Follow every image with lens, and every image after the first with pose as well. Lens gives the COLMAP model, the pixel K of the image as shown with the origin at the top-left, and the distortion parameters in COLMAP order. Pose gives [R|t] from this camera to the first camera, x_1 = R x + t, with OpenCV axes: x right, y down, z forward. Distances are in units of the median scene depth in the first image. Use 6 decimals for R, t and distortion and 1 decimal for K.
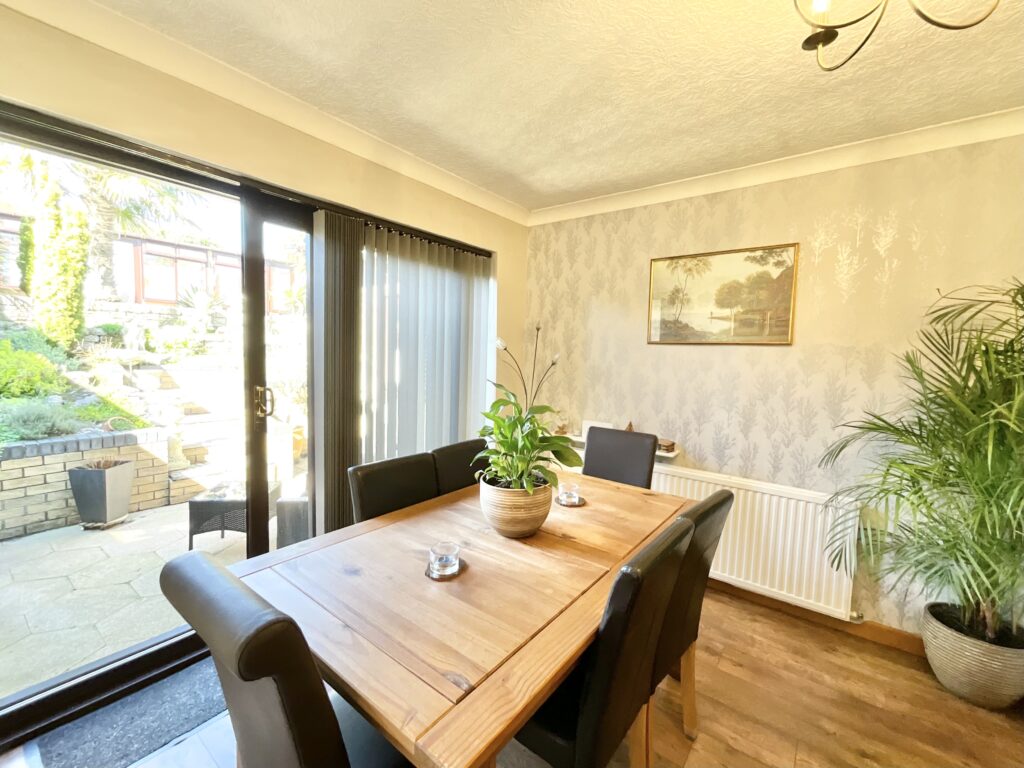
lens RADIAL K [[416.9, 0, 514.5], [0, 416.9, 378.4], [0, 0, 1]] dist [-0.000157, 0.000109]
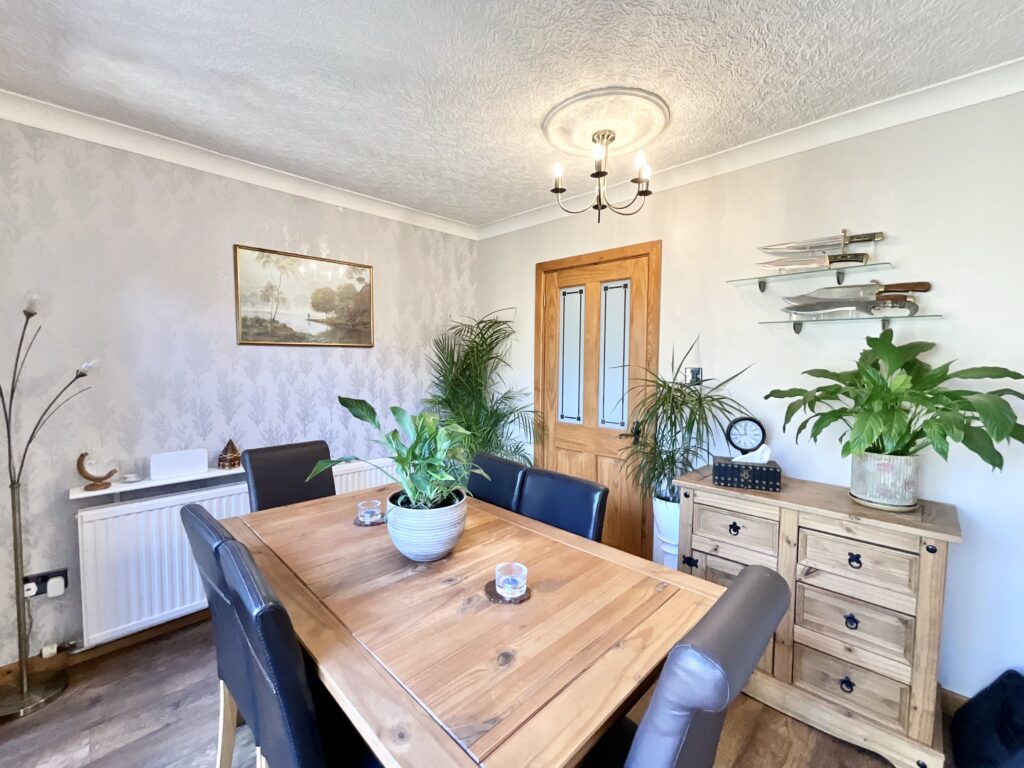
lens RADIAL K [[416.8, 0, 511.2], [0, 416.8, 384.4], [0, 0, 1]] dist [-0.000756, 0.000487]
pose [[0.169188, -0.083569, 0.982034, -0.452563], [0.064644, 0.995194, 0.073552, -0.030245], [-0.983462, 0.051039, 0.173777, 0.331645]]
